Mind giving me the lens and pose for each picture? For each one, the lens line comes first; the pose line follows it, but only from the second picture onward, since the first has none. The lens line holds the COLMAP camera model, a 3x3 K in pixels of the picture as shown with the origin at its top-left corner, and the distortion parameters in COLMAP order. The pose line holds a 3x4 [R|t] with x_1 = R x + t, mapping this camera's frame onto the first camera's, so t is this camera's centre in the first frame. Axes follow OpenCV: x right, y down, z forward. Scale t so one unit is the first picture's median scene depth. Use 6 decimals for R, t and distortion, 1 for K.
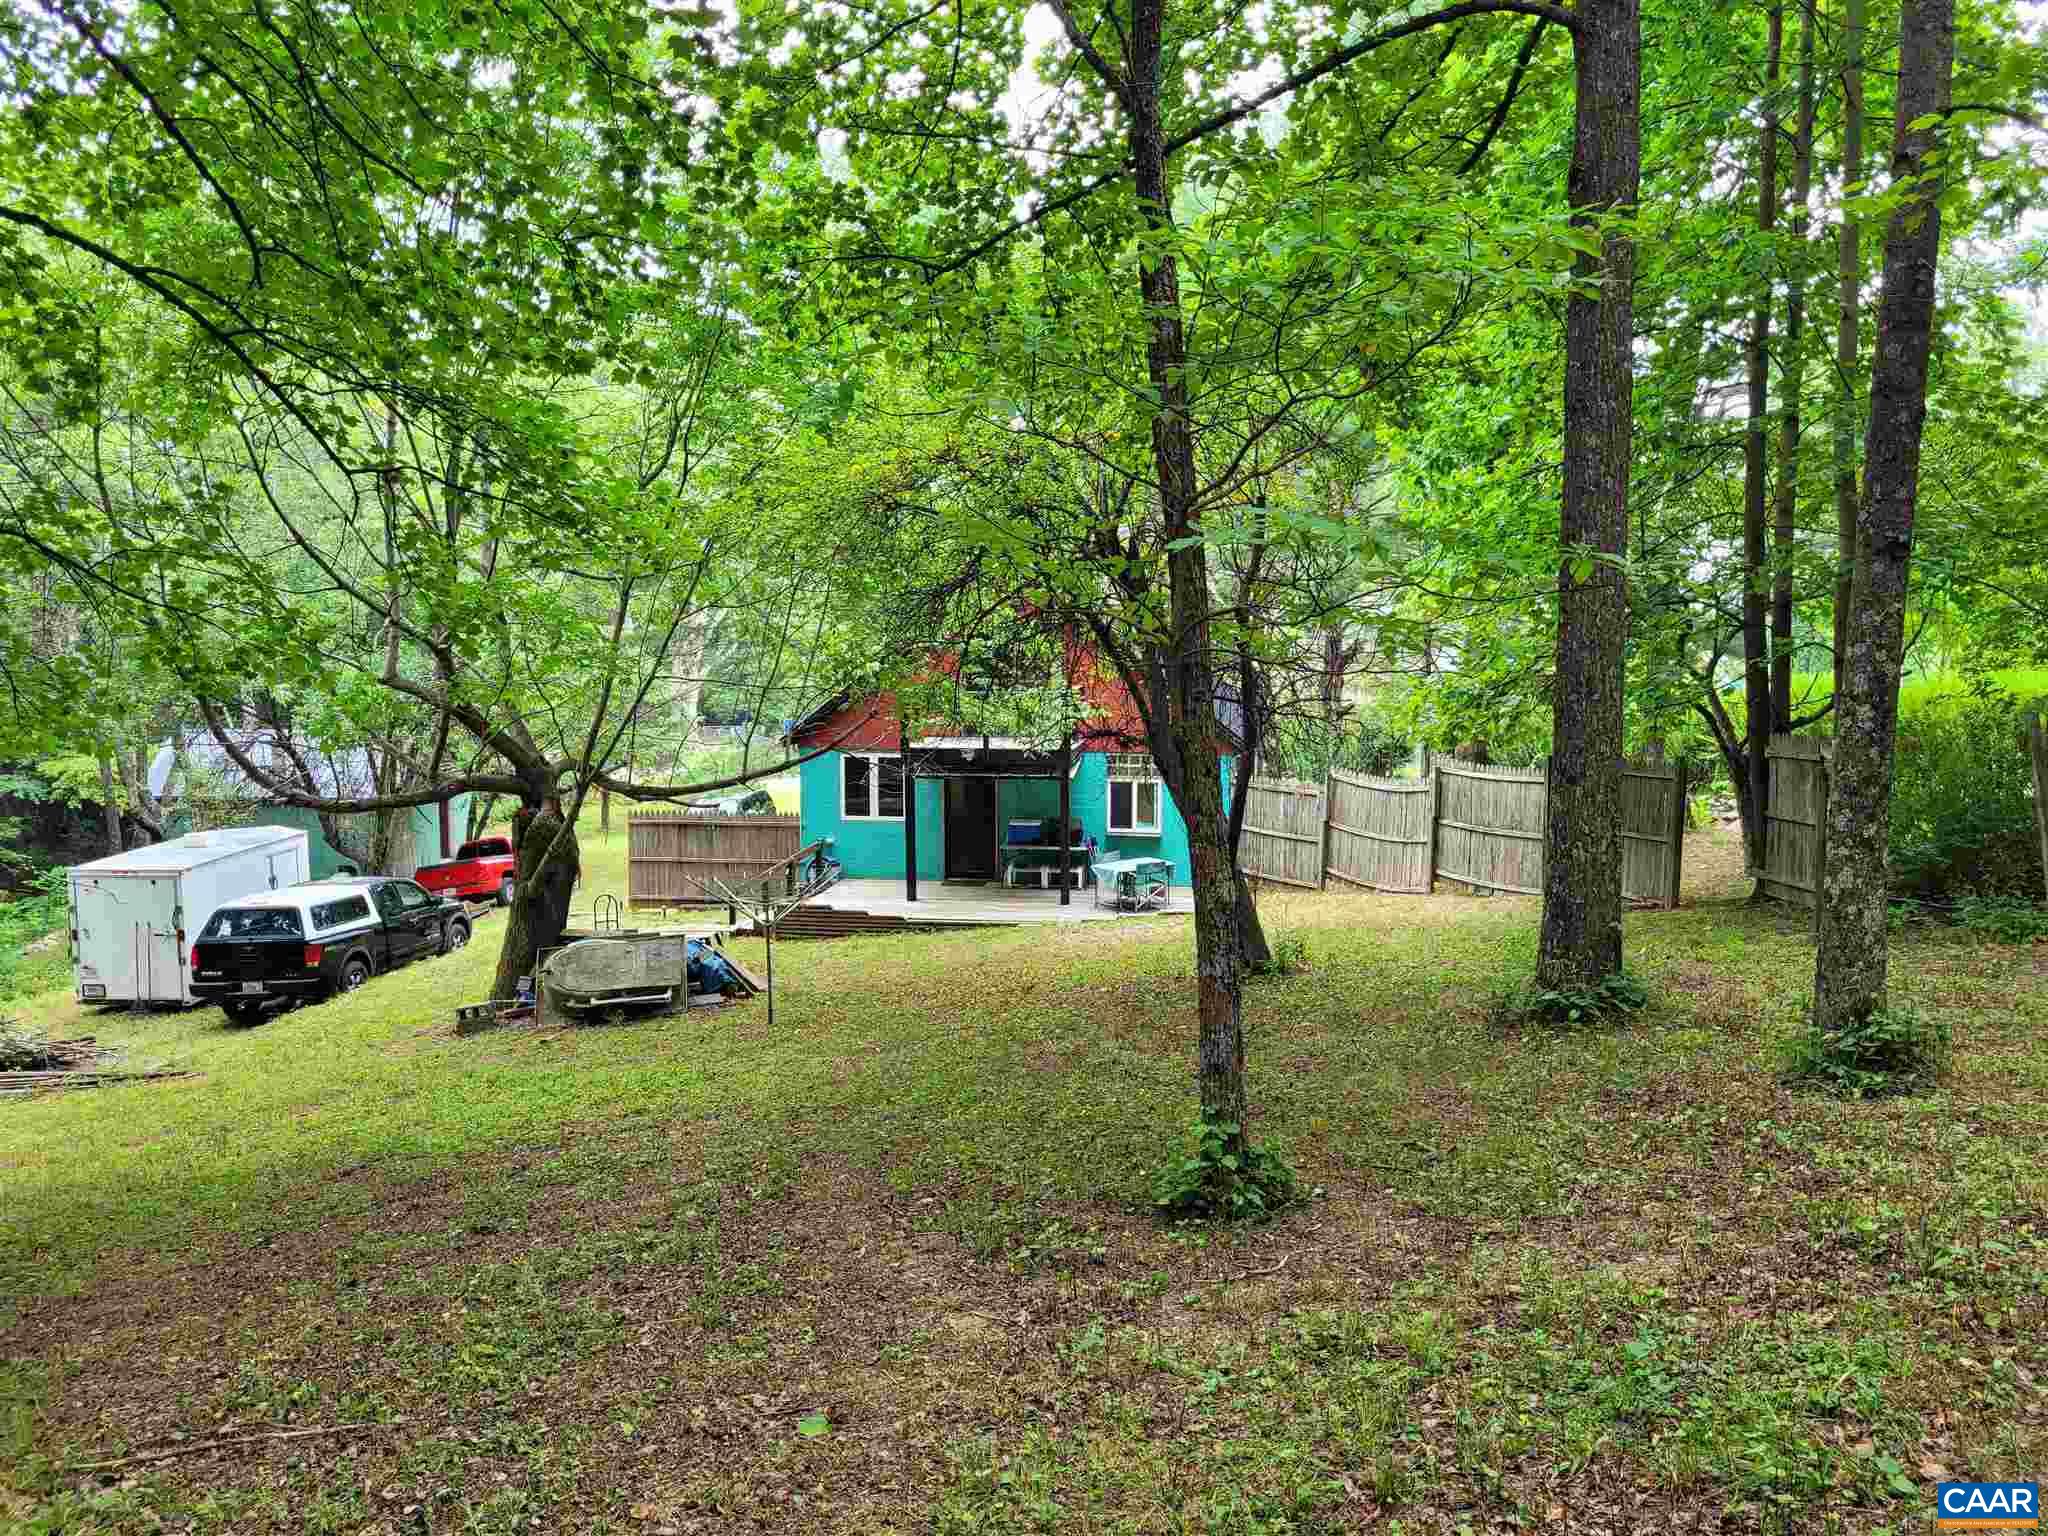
lens RADIAL K [[1567.2, 0, 1024.7], [0, 1567.2, 769.3], [0, 0, 1]] dist [0.028926, 0.001329]
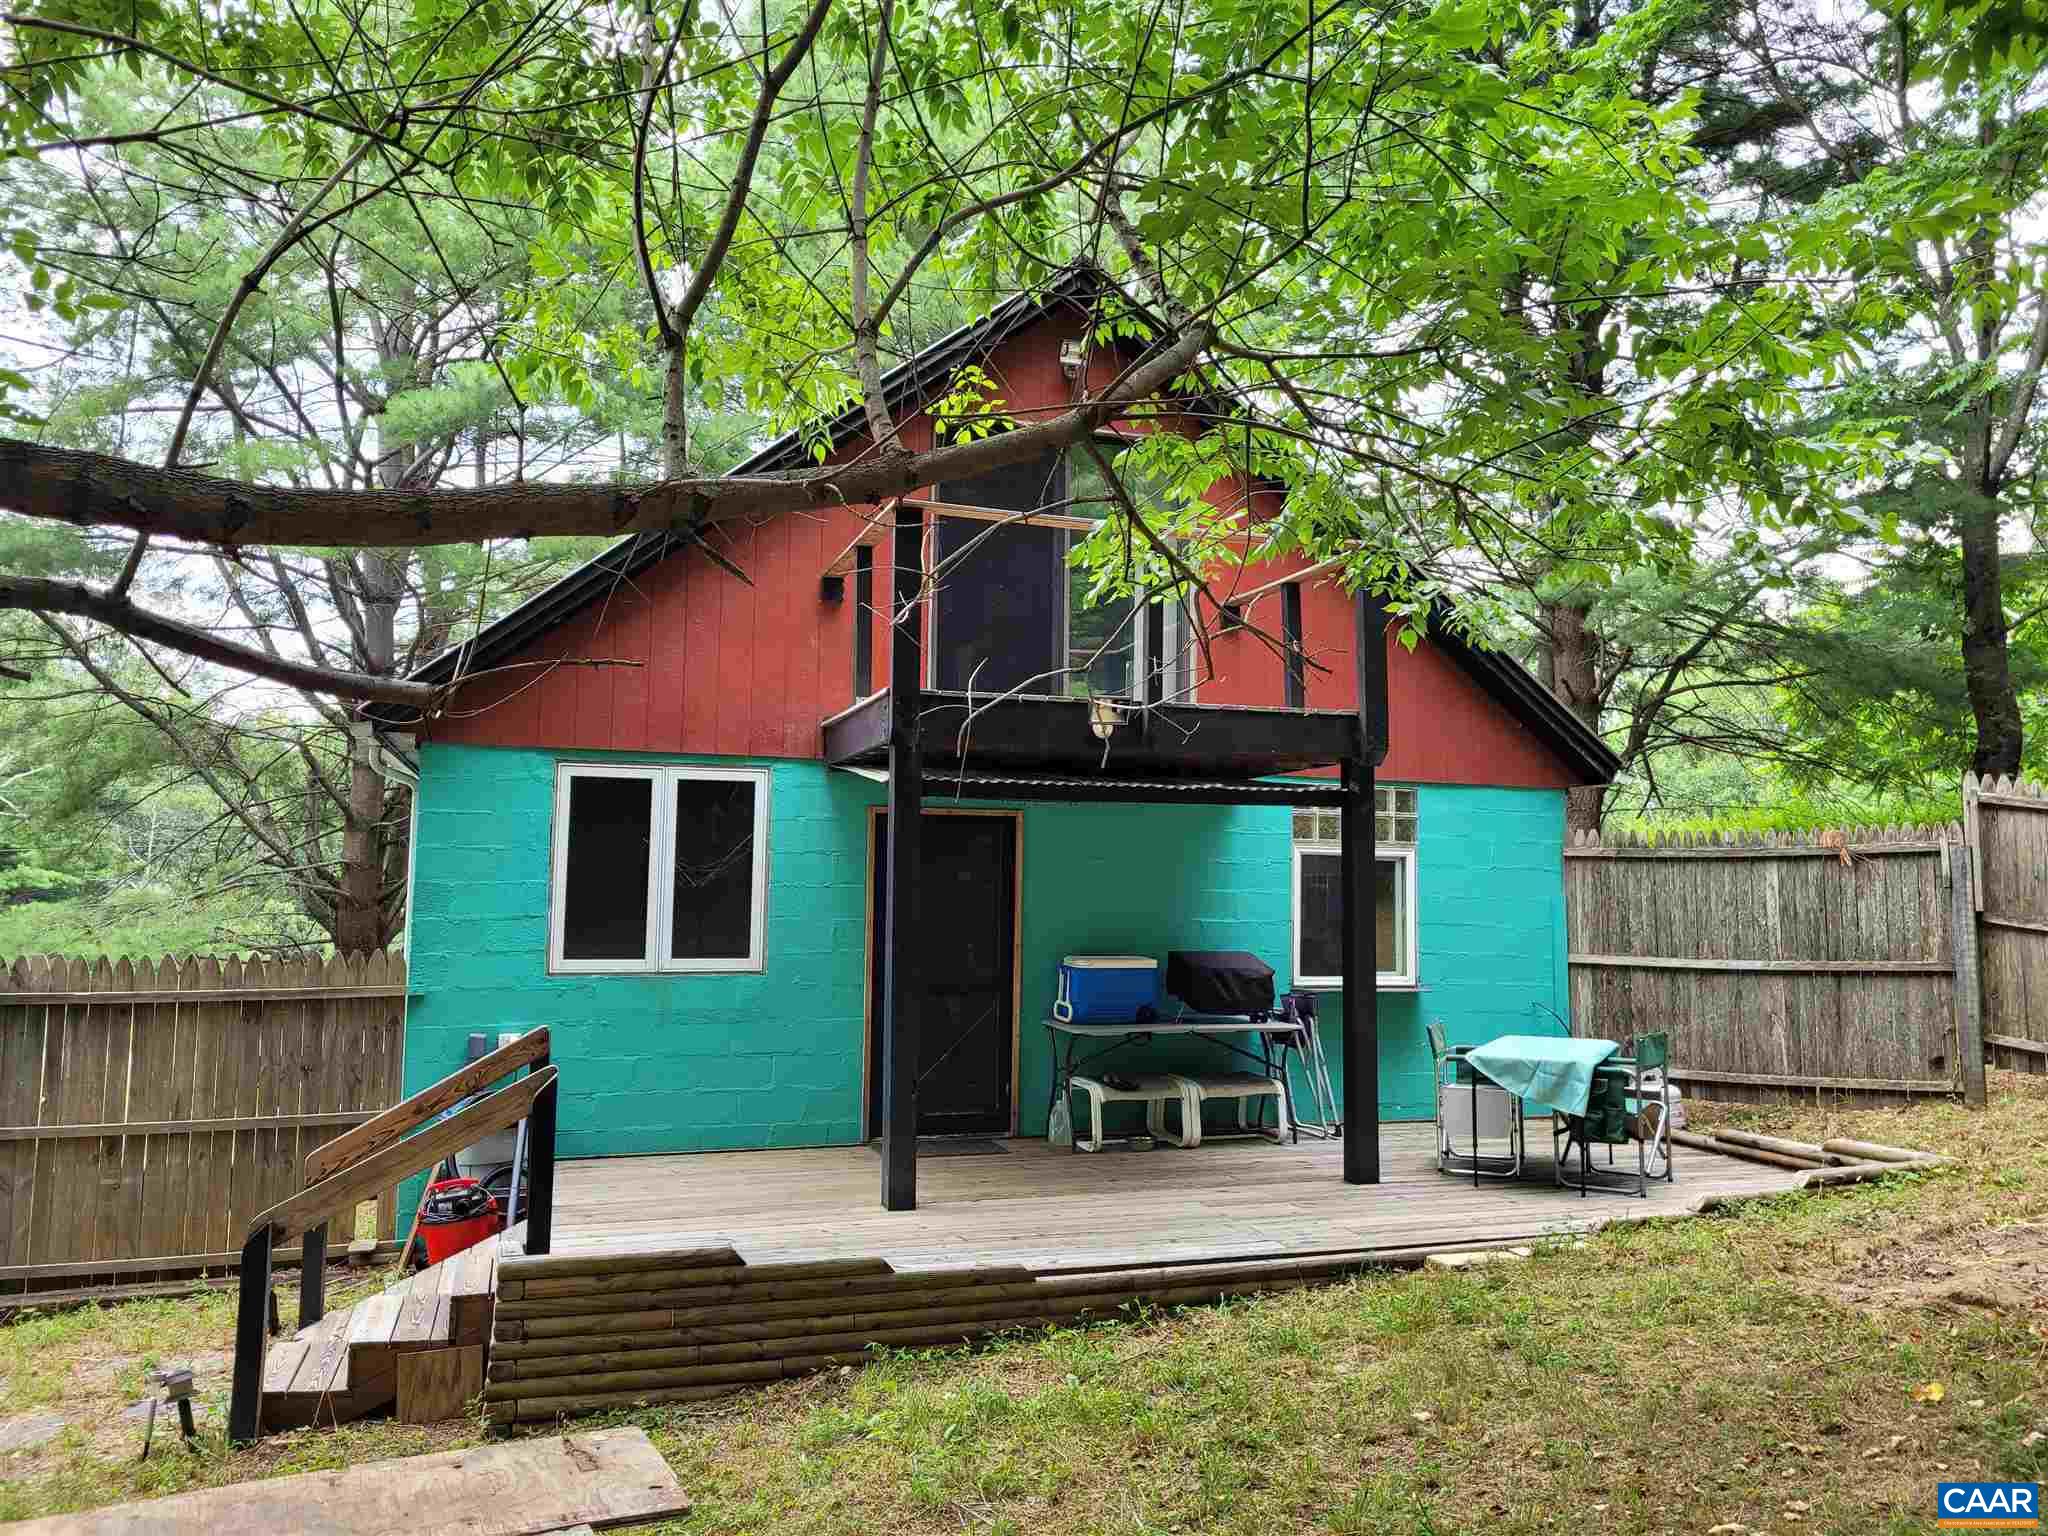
lens RADIAL K [[1567.2, 0, 1025.5], [0, 1567.2, 769.2], [0, 0, 1]] dist [0.028926, 0.001329]
pose [[0.877164, 0.052131, 0.477353, -0.193998], [0.036898, 0.983833, -0.175247, 0.053254], [-0.478771, 0.171334, 0.861059, 0.698221]]
